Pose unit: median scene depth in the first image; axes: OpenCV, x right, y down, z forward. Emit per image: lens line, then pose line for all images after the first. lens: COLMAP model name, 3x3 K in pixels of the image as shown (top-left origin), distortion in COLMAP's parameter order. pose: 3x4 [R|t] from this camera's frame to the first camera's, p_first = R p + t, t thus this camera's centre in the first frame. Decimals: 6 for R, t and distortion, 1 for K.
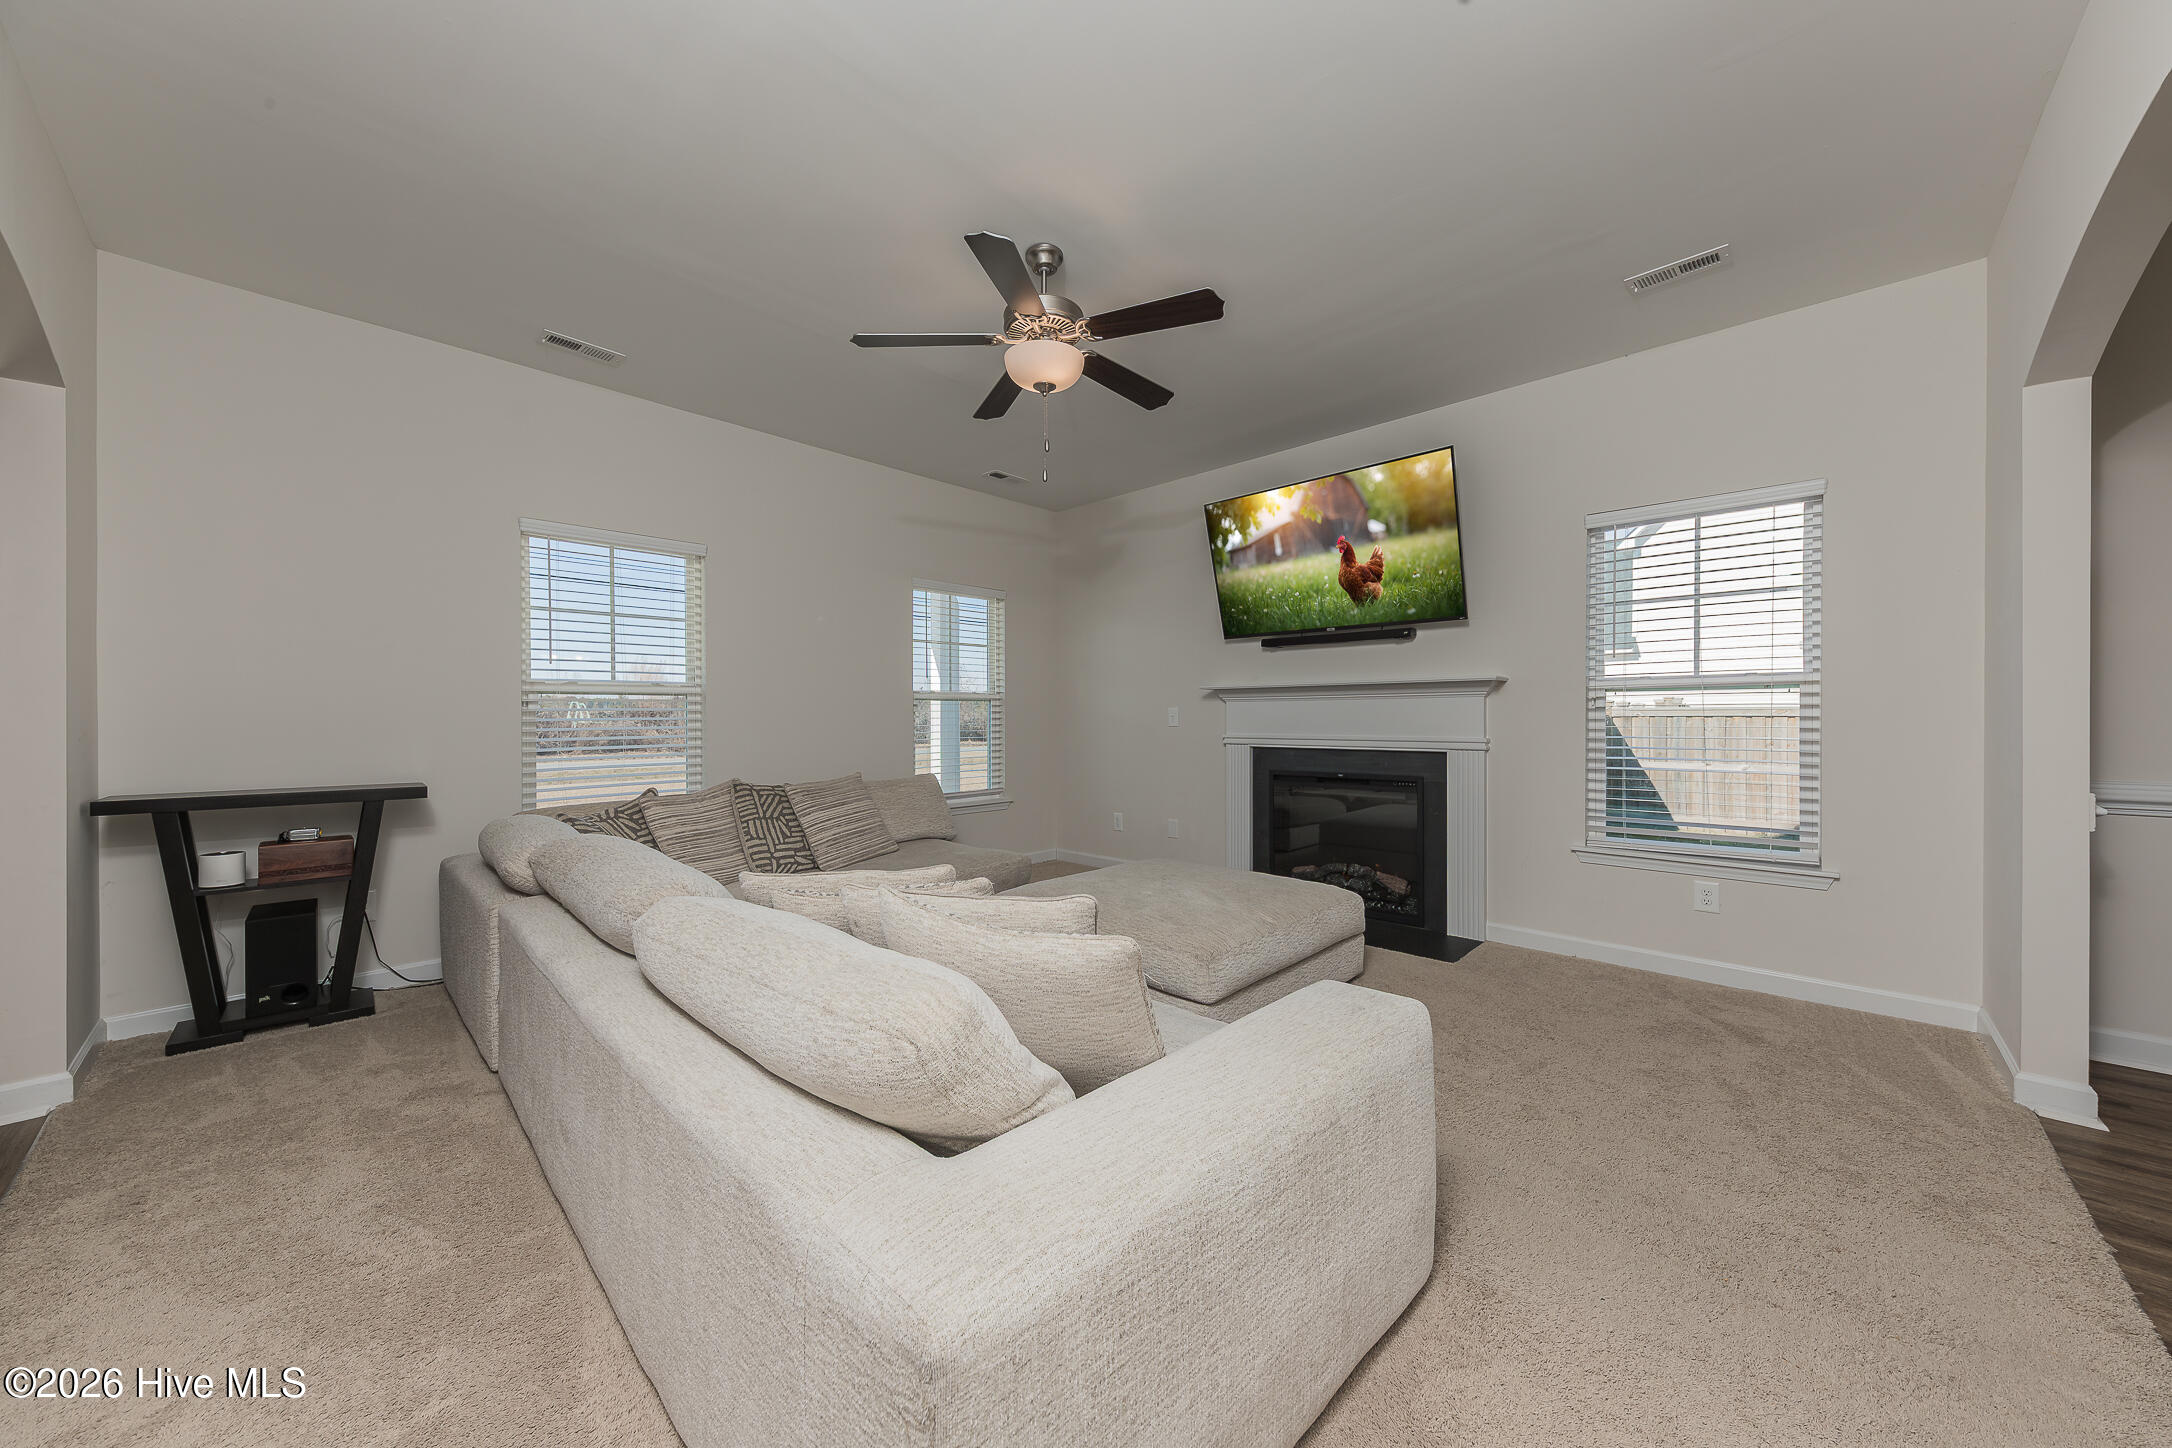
lens RADIAL K [[763.9, 0, 1111.1], [0, 763.9, 722.4], [0, 0, 1]] dist [0.020764, -0.000010]
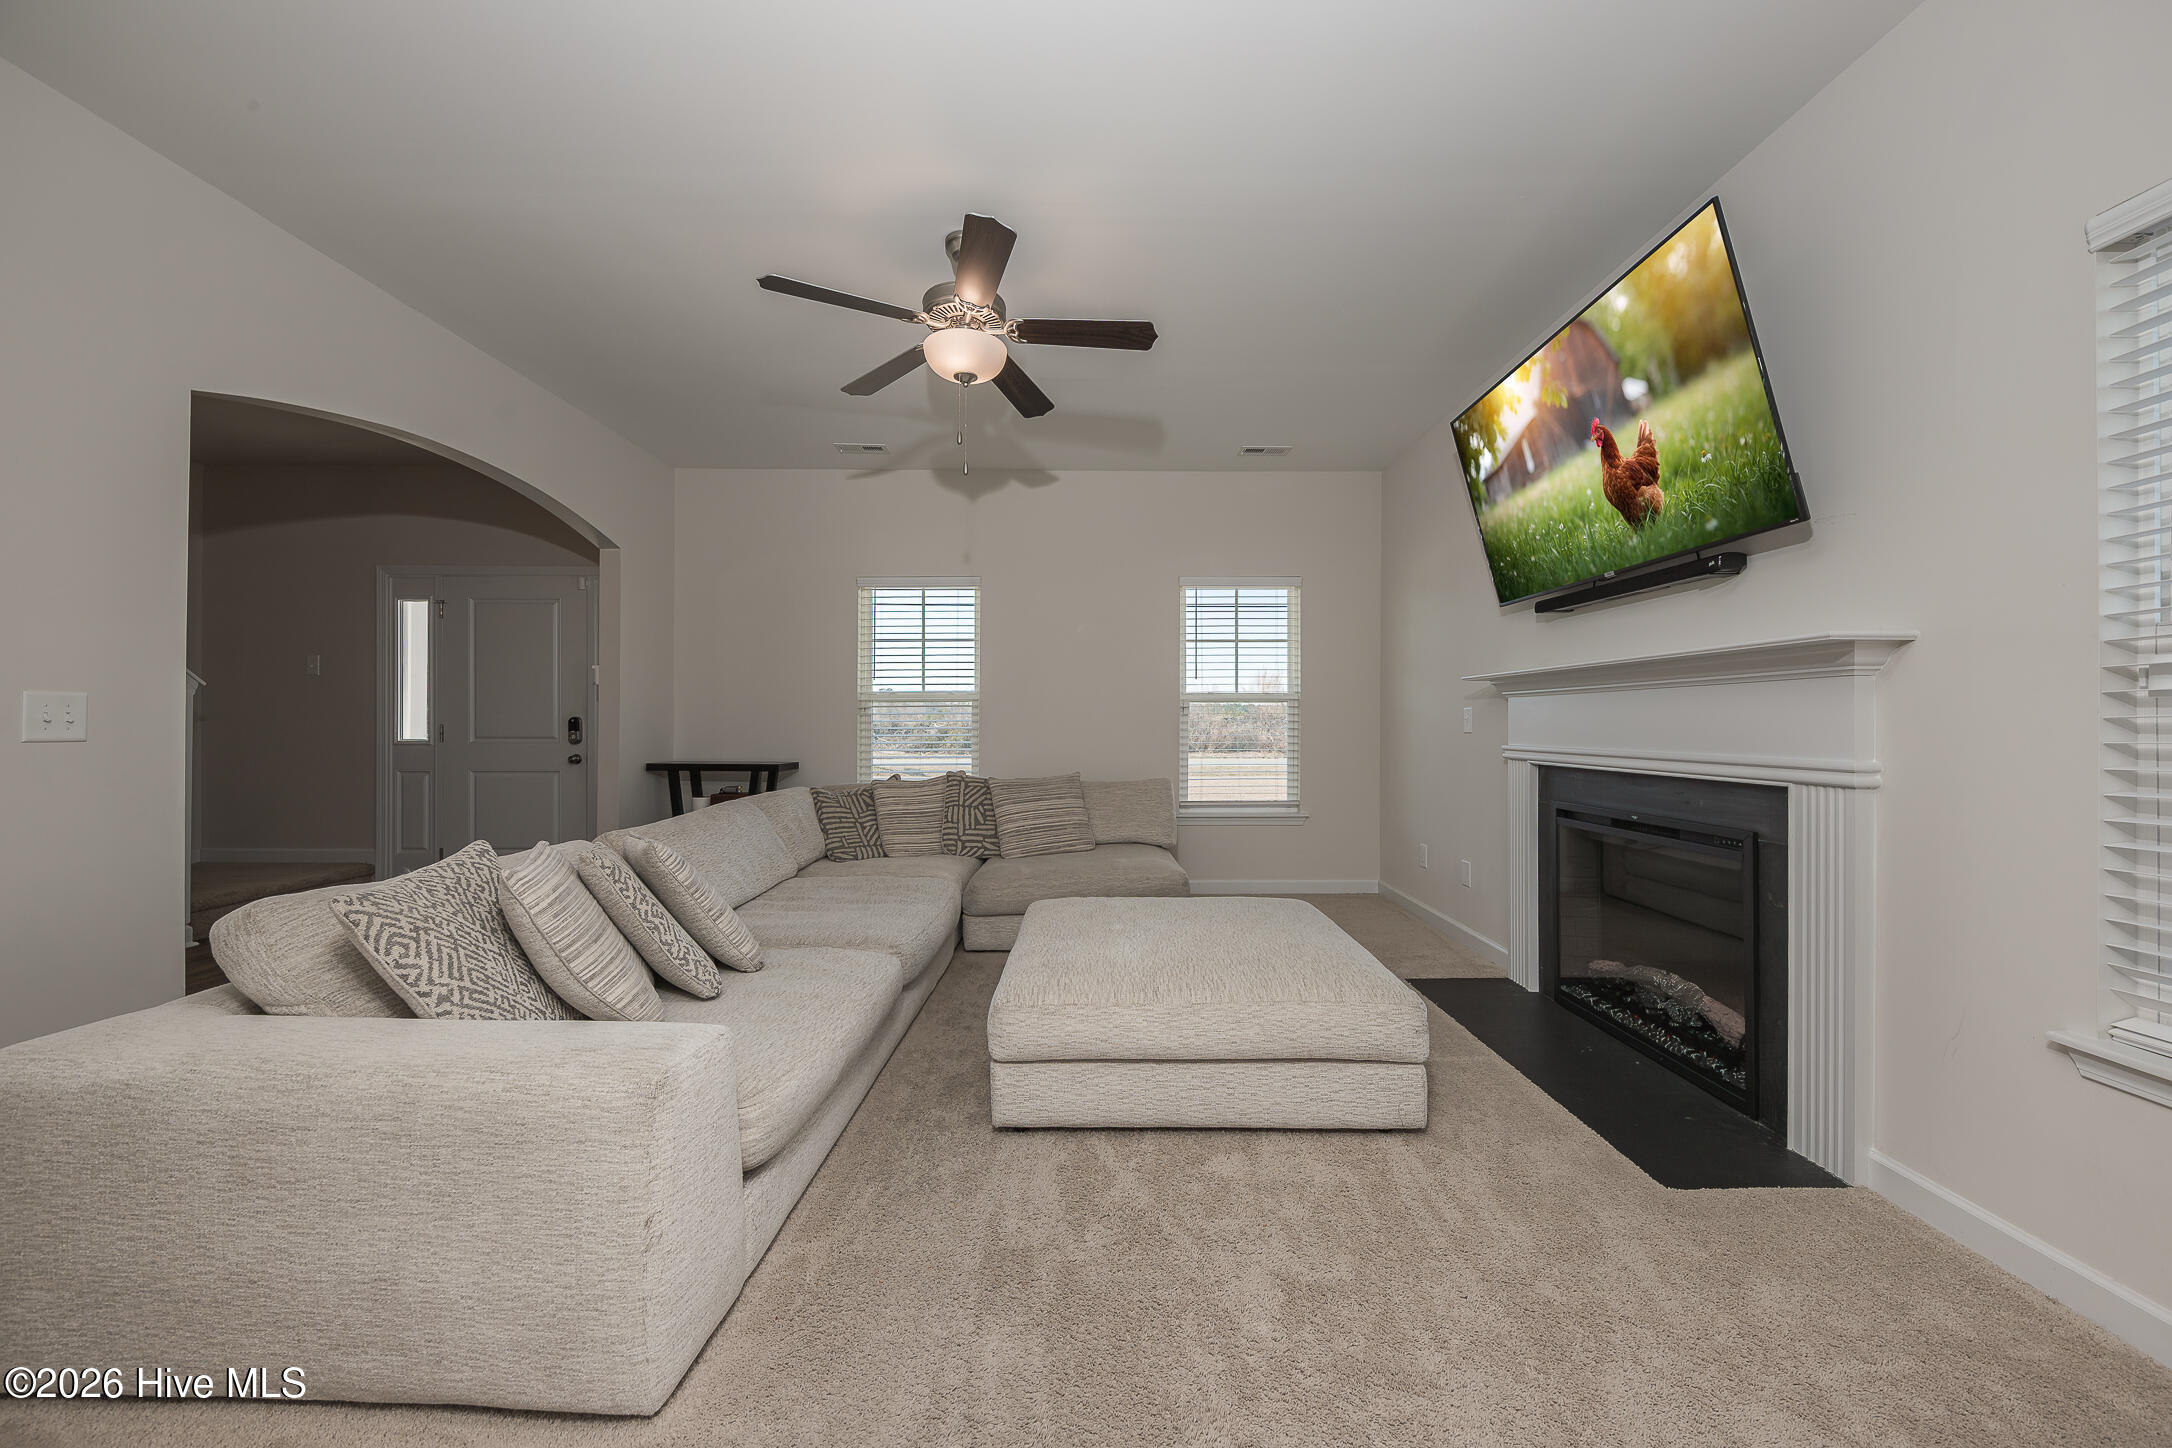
lens RADIAL K [[777.9, 0, 1095.7], [0, 777.9, 714.4], [0, 0, 1]] dist [0.000921, -0.000014]
pose [[0.676948, -0.001530, -0.736029, 0.479112], [-0.012029, 0.999841, -0.013142, -0.000184], [0.735932, 0.017750, 0.676822, 0.303212]]
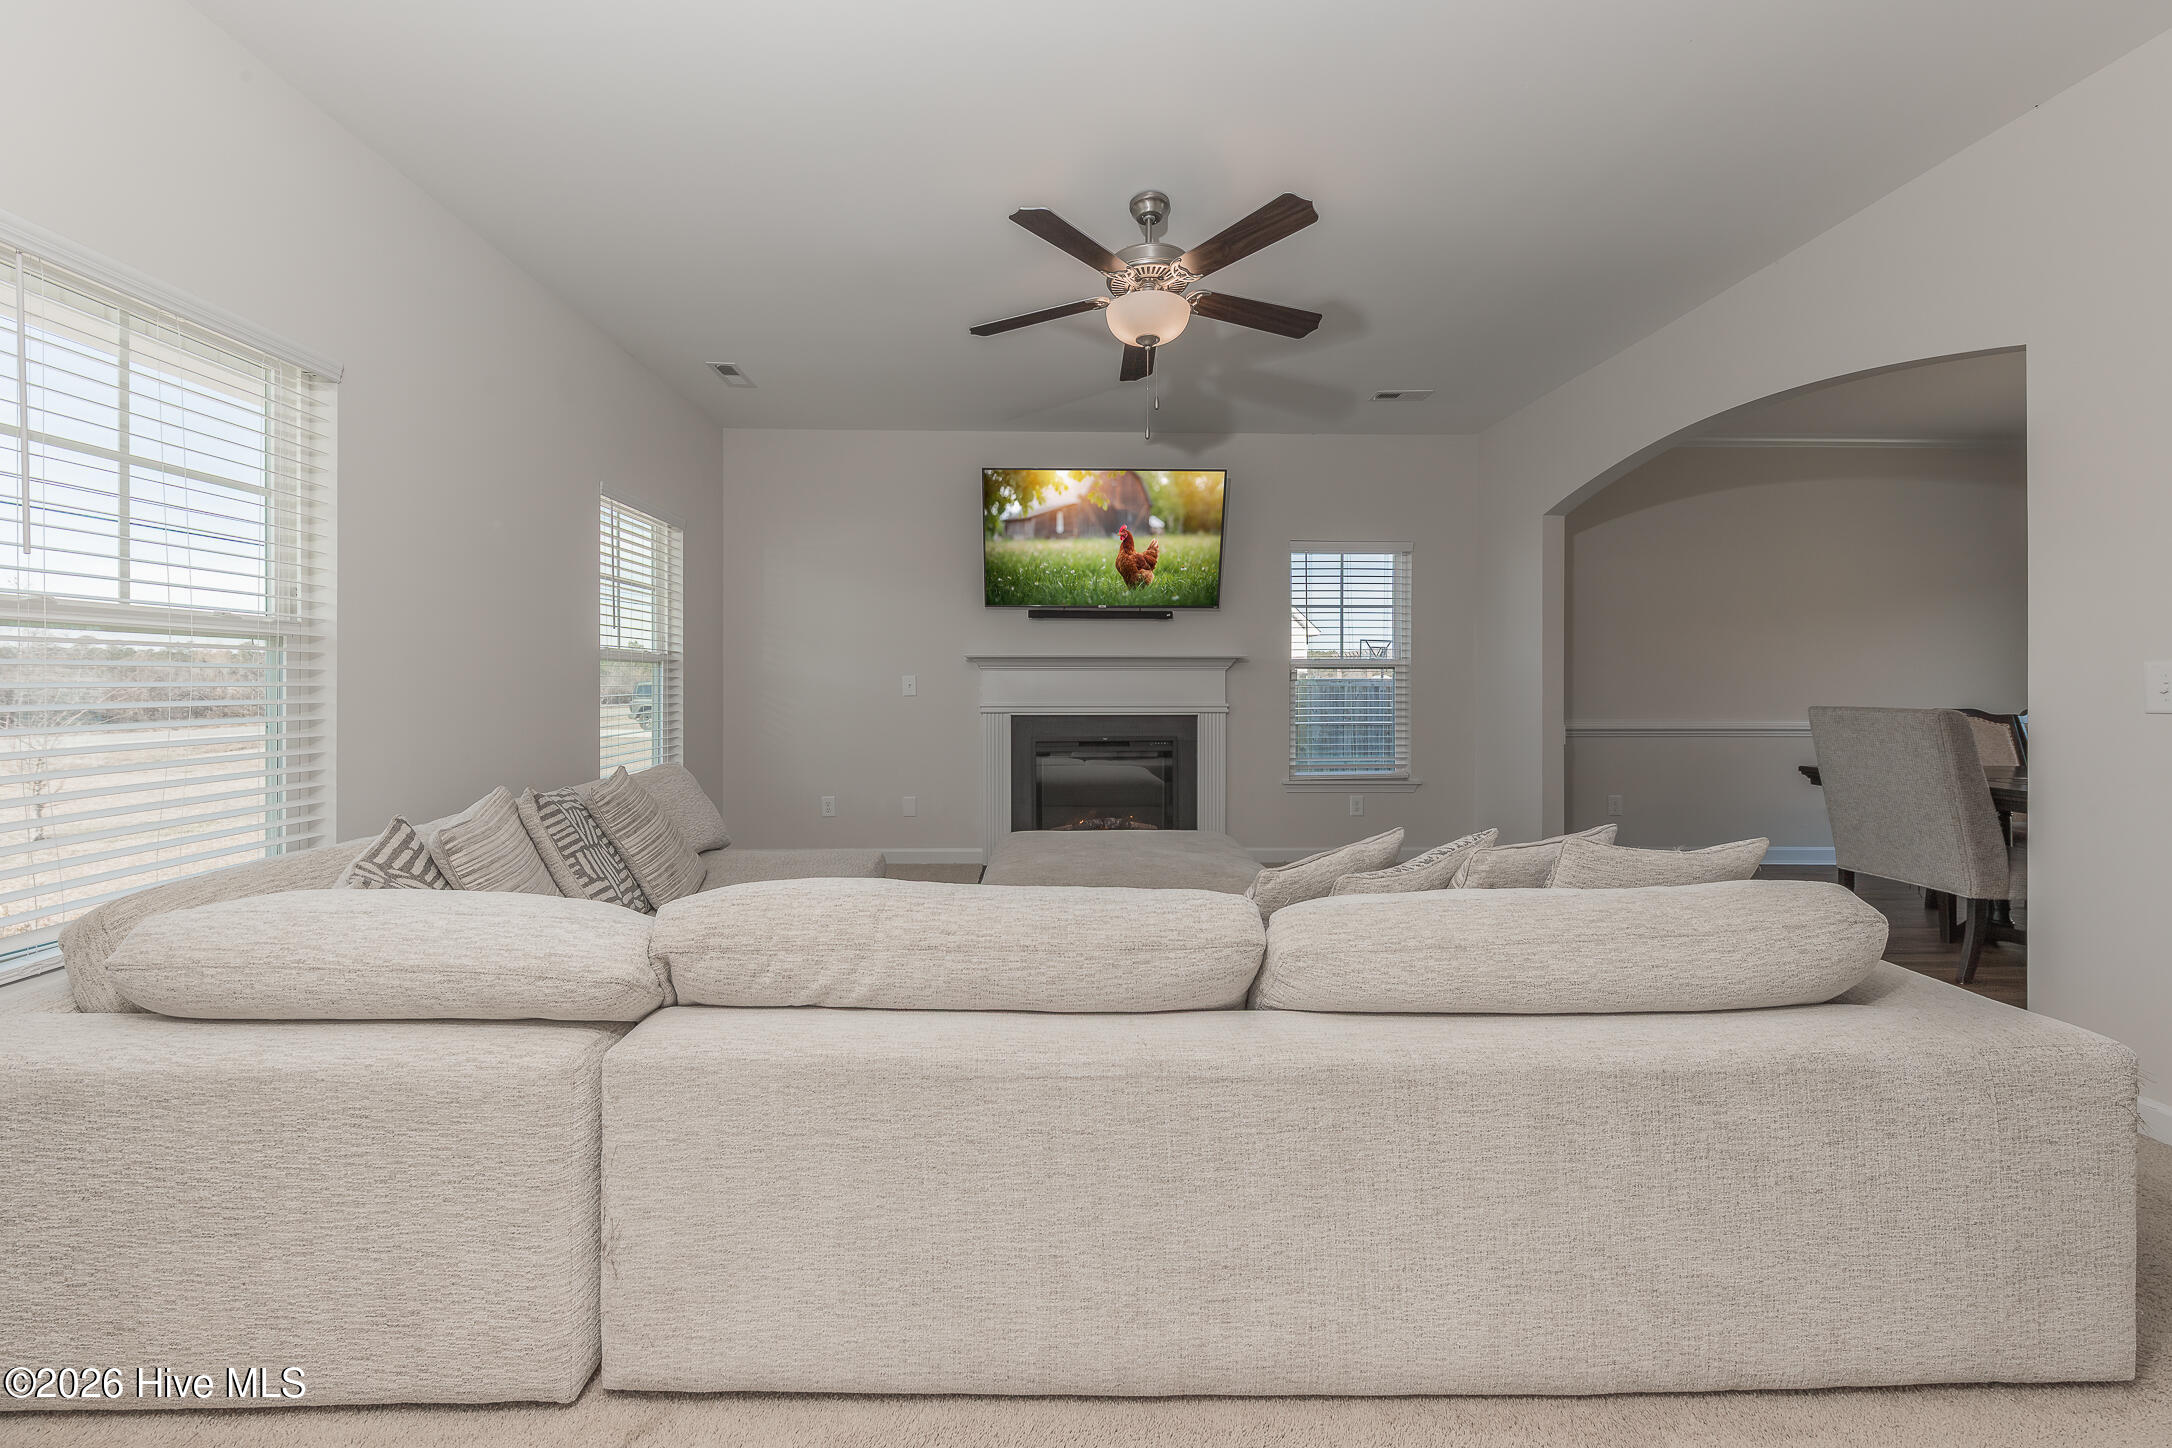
lens RADIAL K [[768.0, 0, 1061.7], [0, 768.0, 693.0], [0, 0, 1]] dist [0.009254, -0.000095]
pose [[0.716285, 0.000043, 0.697807, -0.544046], [0.003853, 0.999985, -0.004018, 0.006393], [-0.697797, 0.005567, 0.716274, 0.257049]]
